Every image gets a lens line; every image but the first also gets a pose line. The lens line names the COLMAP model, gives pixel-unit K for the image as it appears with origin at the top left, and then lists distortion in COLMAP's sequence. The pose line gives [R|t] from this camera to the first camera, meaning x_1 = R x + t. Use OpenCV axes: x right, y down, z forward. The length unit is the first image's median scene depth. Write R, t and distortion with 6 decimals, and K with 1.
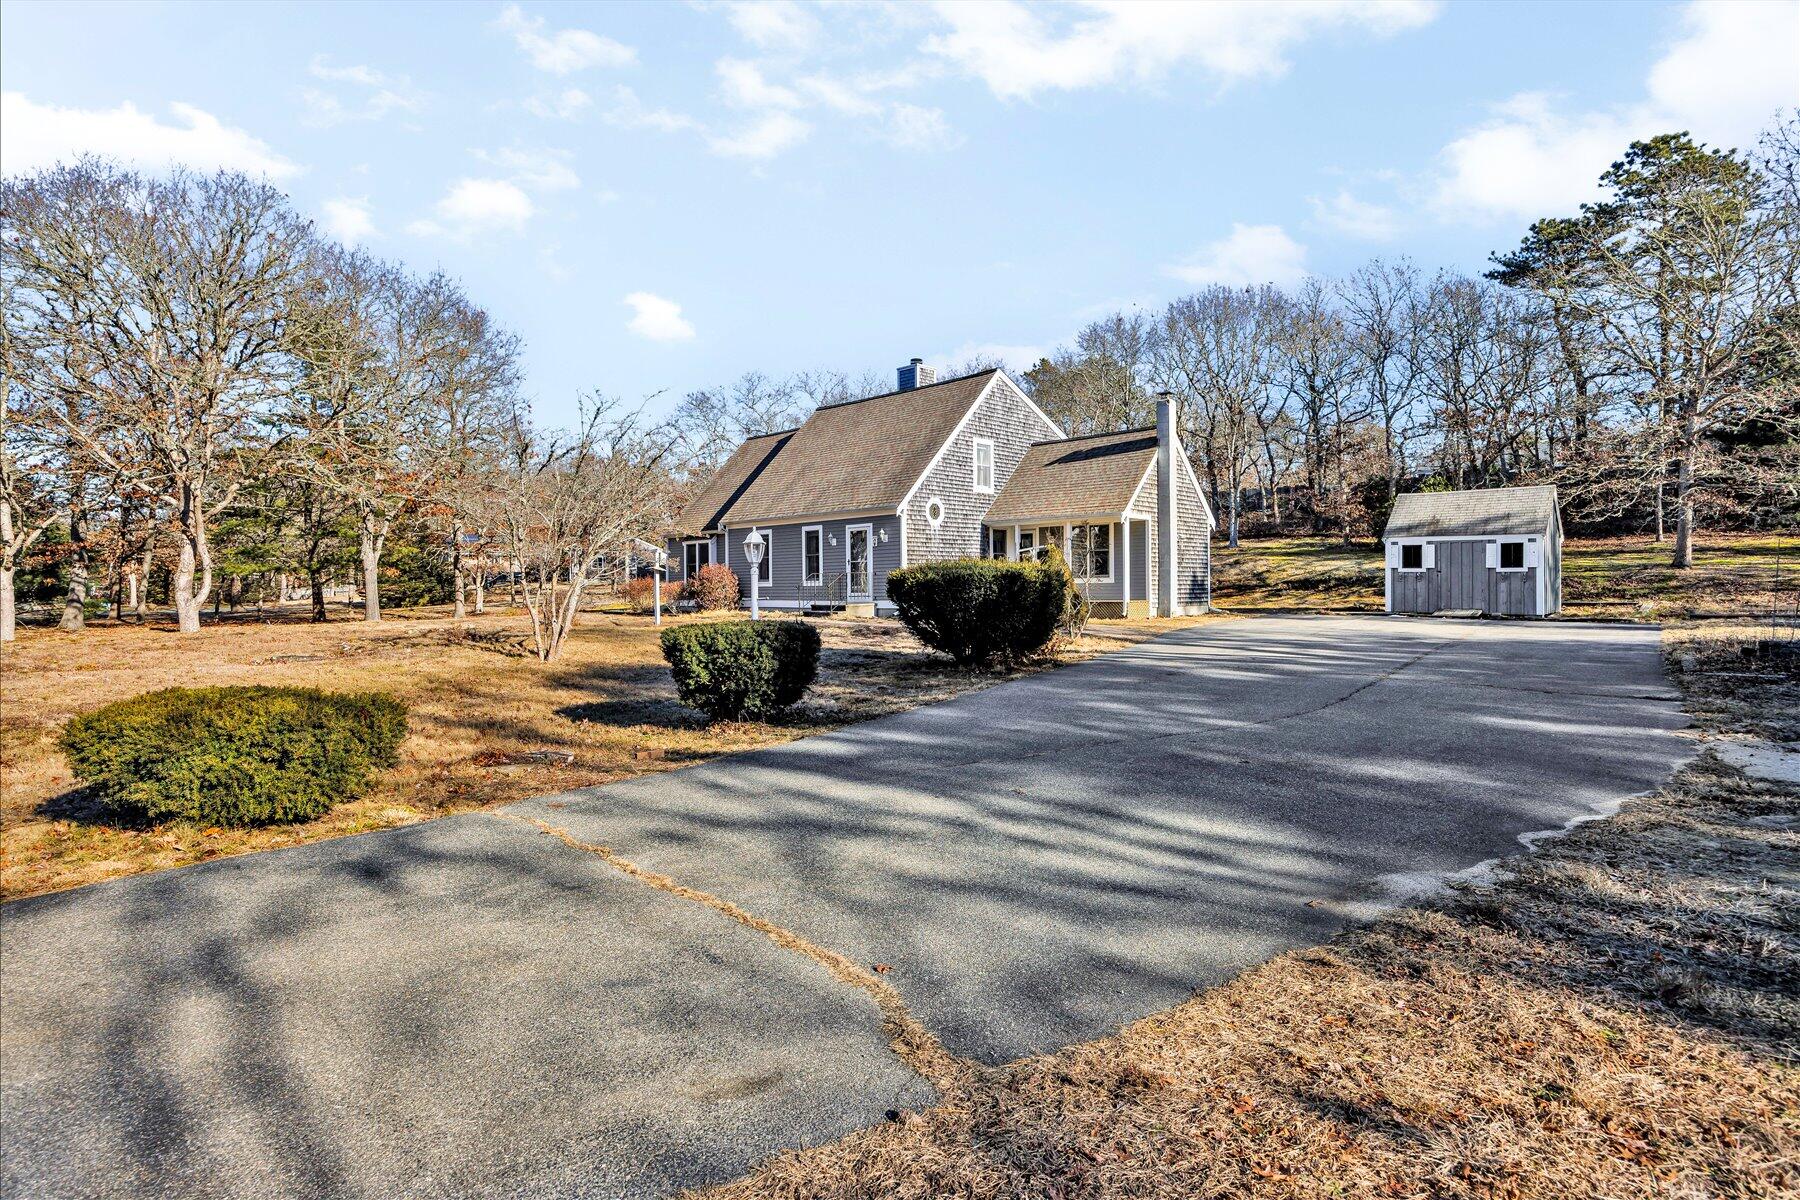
lens RADIAL K [[756.2, 0, 907.6], [0, 756.2, 581.1], [0, 0, 1]] dist [-0.001976, 0.000487]
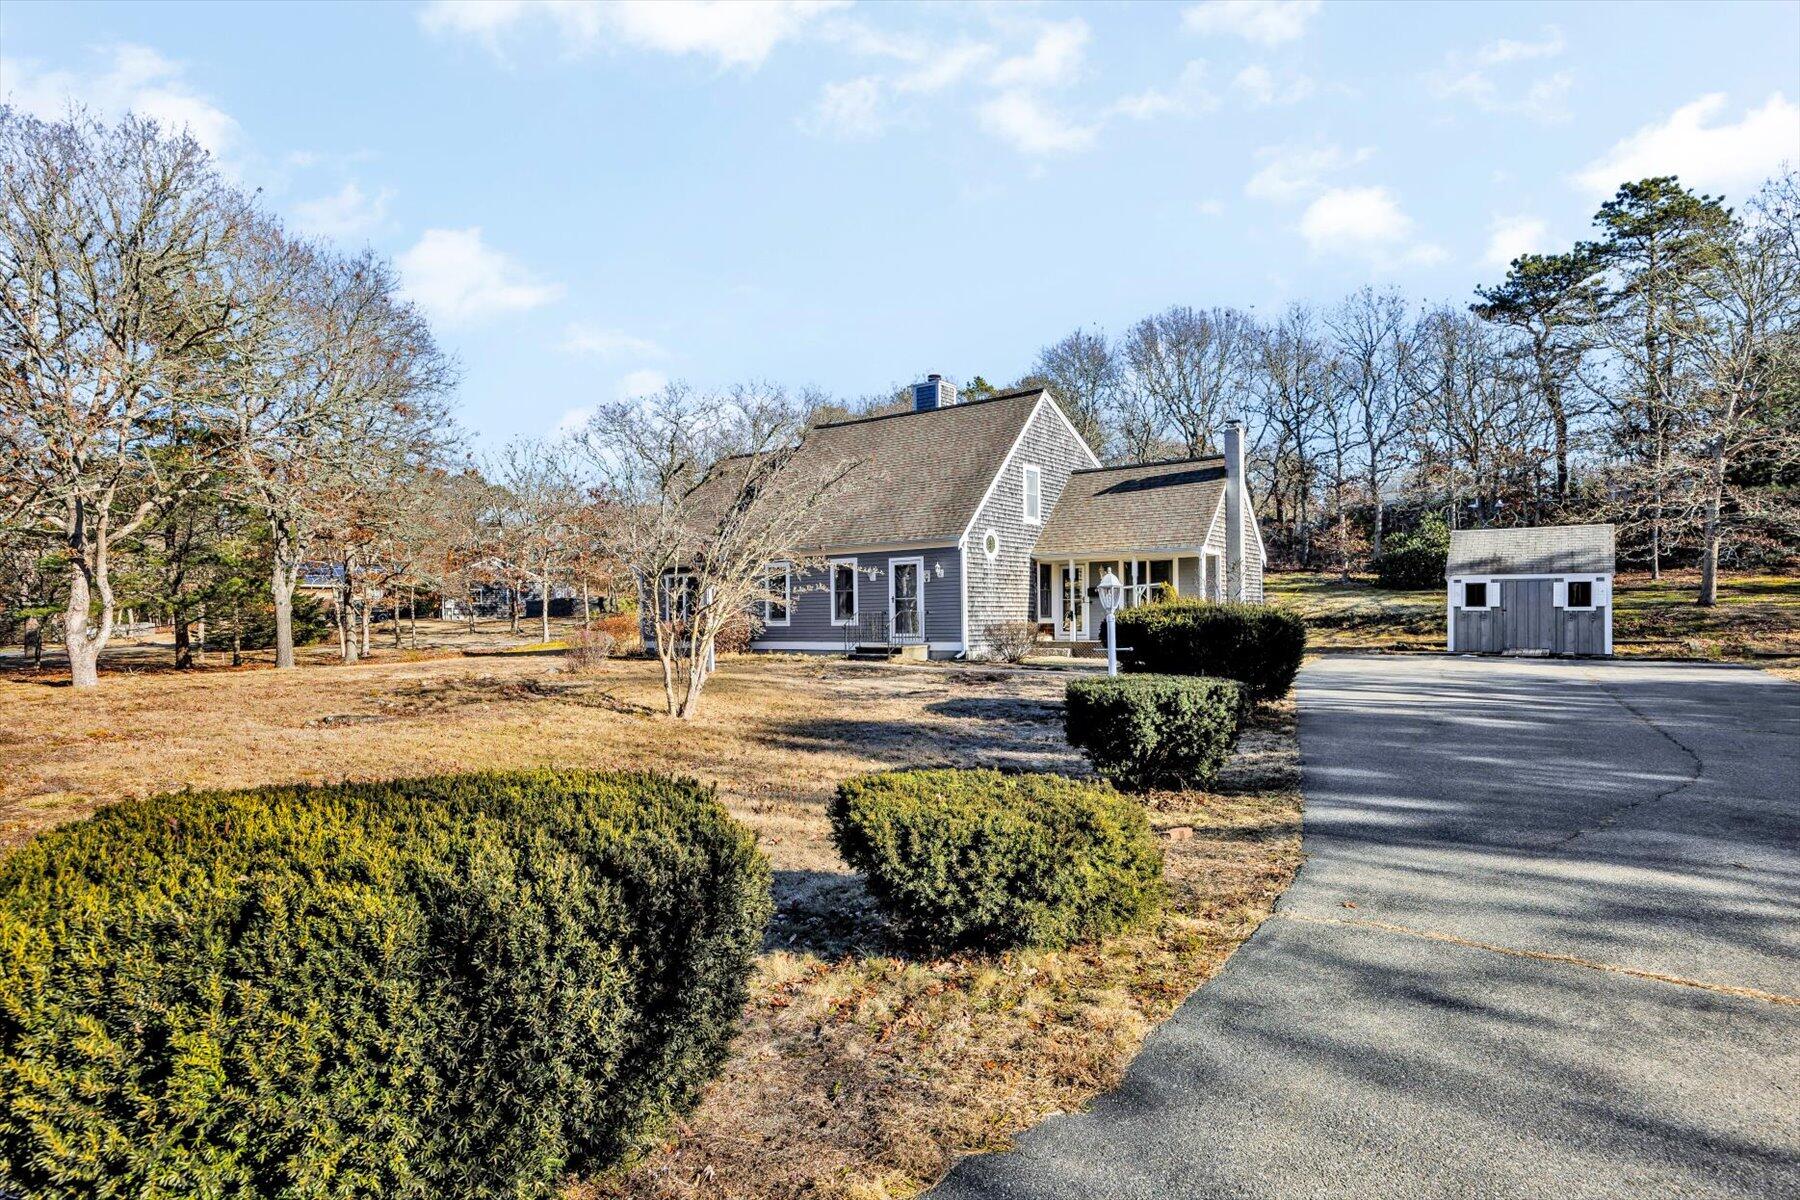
lens RADIAL K [[824.7, 0, 899.9], [0, 824.7, 616.5], [0, 0, 1]] dist [-0.001542, 0.000691]
pose [[0.993629, -0.000820, 0.112695, -0.175736], [0.000775, 1.000000, 0.000444, -0.004956], [-0.112696, -0.000354, 0.993629, 0.020465]]
